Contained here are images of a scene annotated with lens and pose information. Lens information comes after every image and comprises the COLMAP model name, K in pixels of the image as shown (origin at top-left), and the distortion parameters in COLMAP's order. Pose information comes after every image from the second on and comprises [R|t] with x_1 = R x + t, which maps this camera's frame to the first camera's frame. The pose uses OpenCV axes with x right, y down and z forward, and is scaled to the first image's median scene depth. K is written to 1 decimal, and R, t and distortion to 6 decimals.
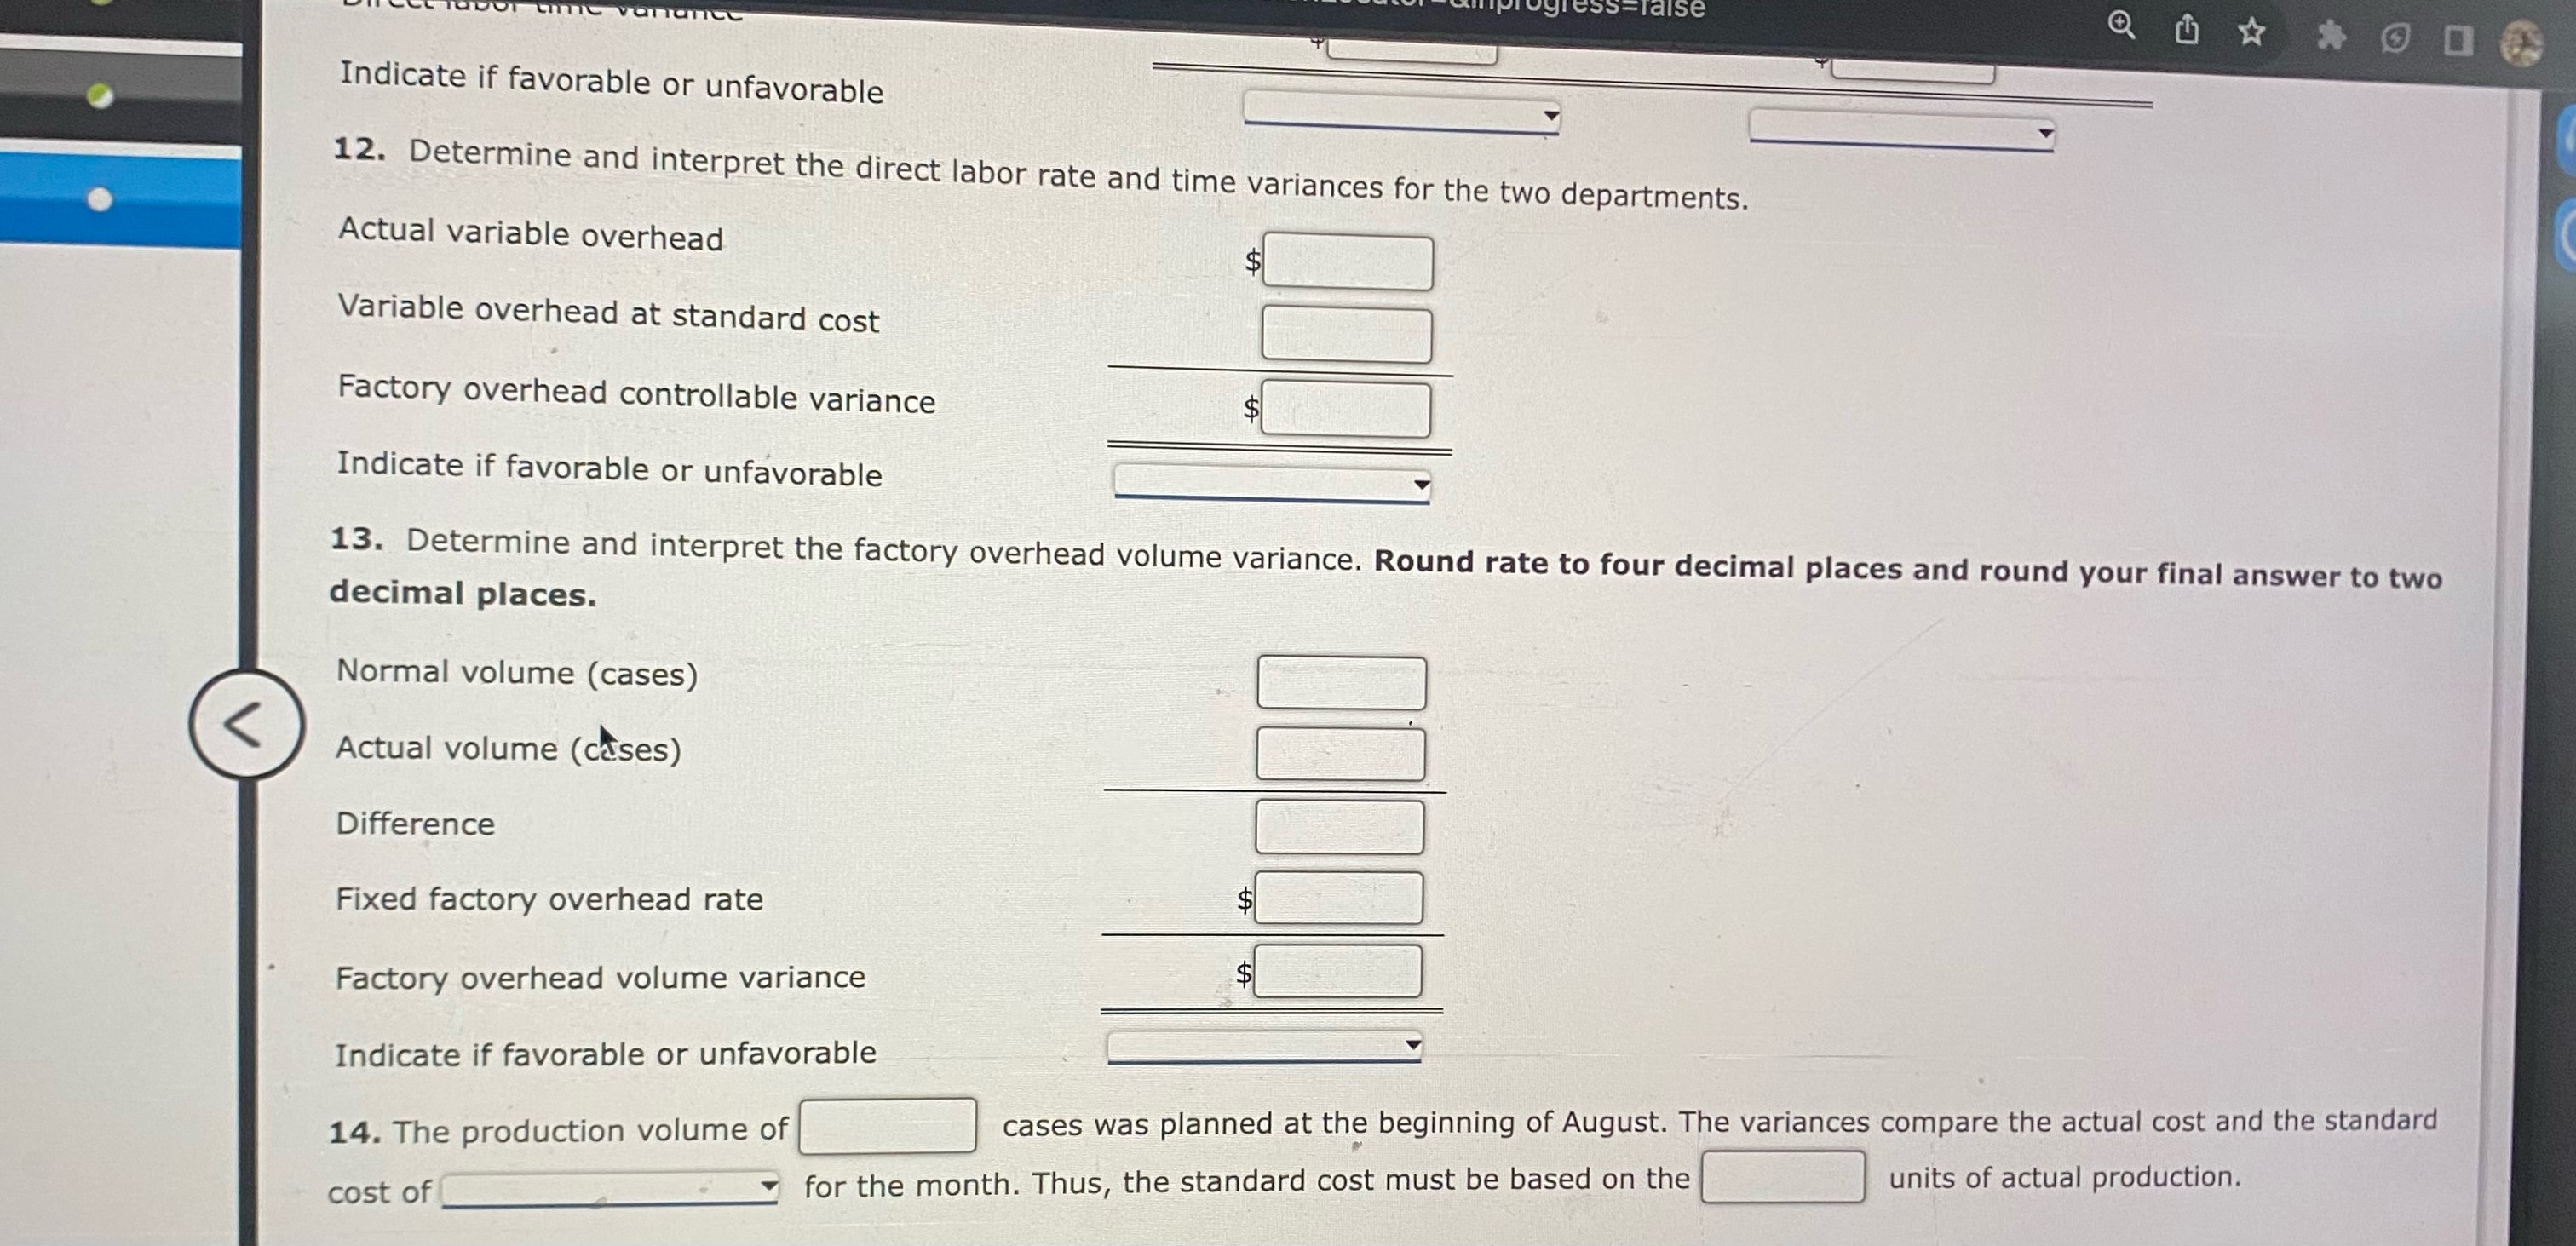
lens RADIAL K [[1782.0, 0, 1420.0], [0, 1782.0, 631.5], [0, 0, 1]] dist [0.045497, -0.077845]
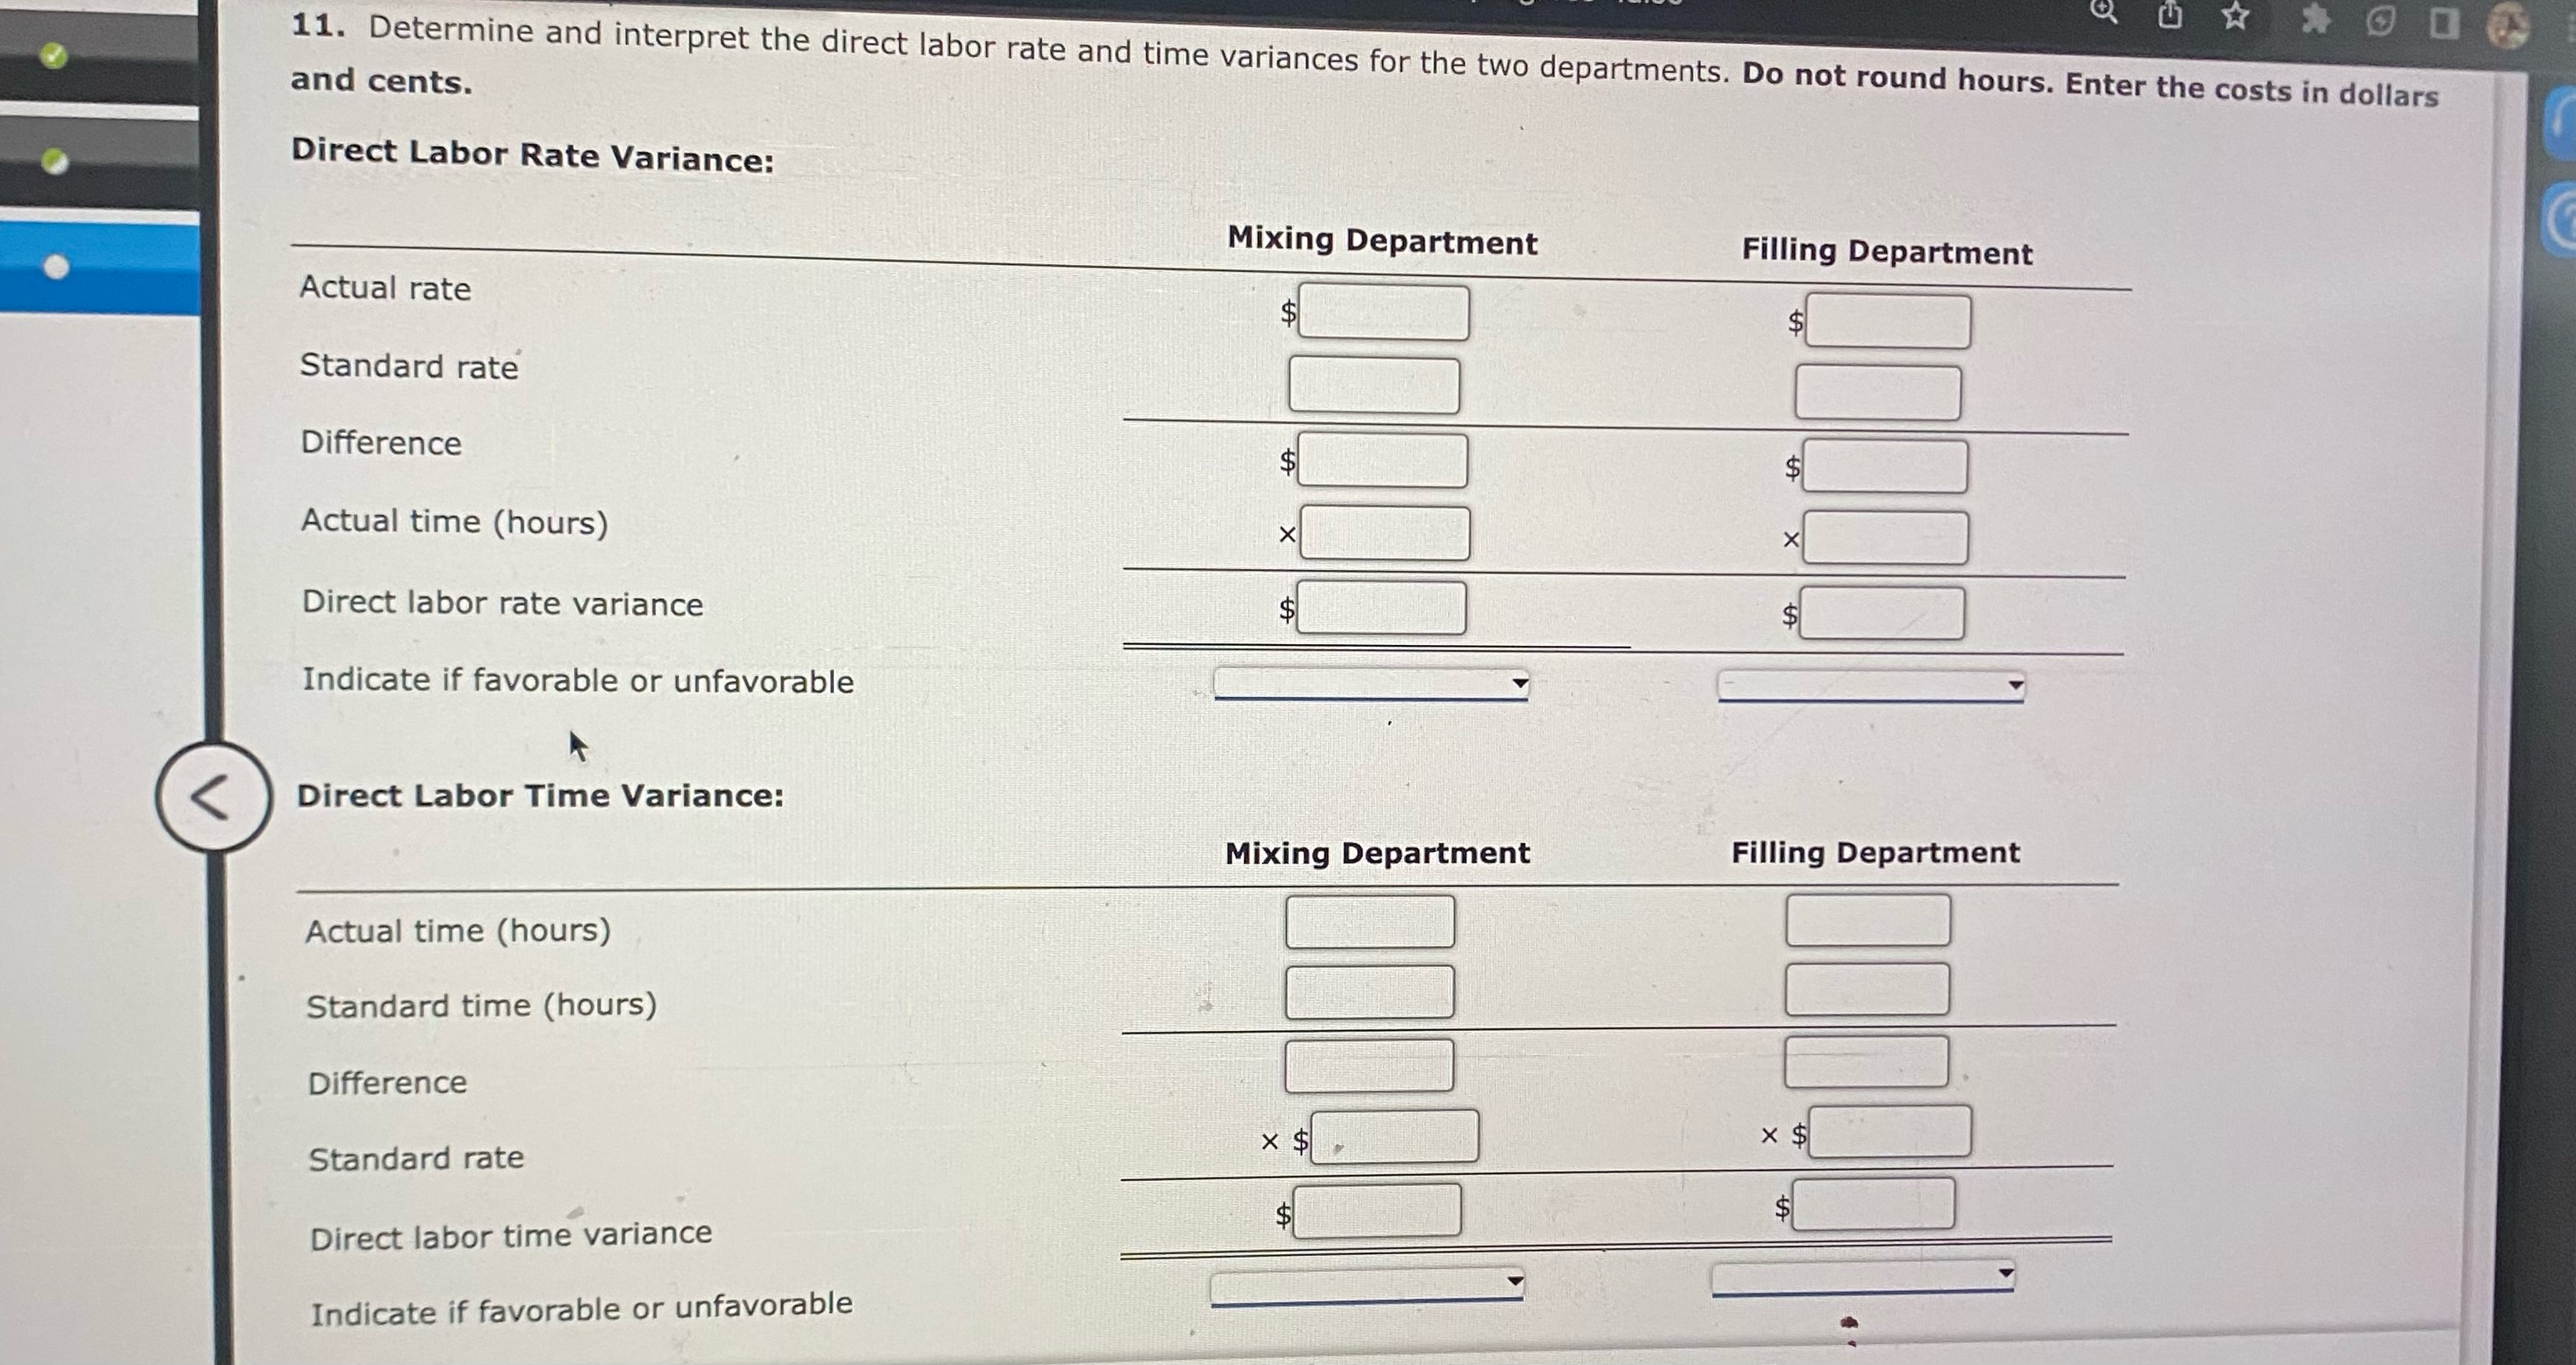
lens RADIAL K [[1797.3, 0, 1402.9], [0, 1797.3, 632.7], [0, 0, 1]] dist [0.051854, -0.084703]
pose [[0.999972, -0.006979, 0.002616, 0.001714], [0.006950, 0.999916, 0.010939, -0.121492], [-0.002692, -0.010921, 0.999937, -0.002083]]
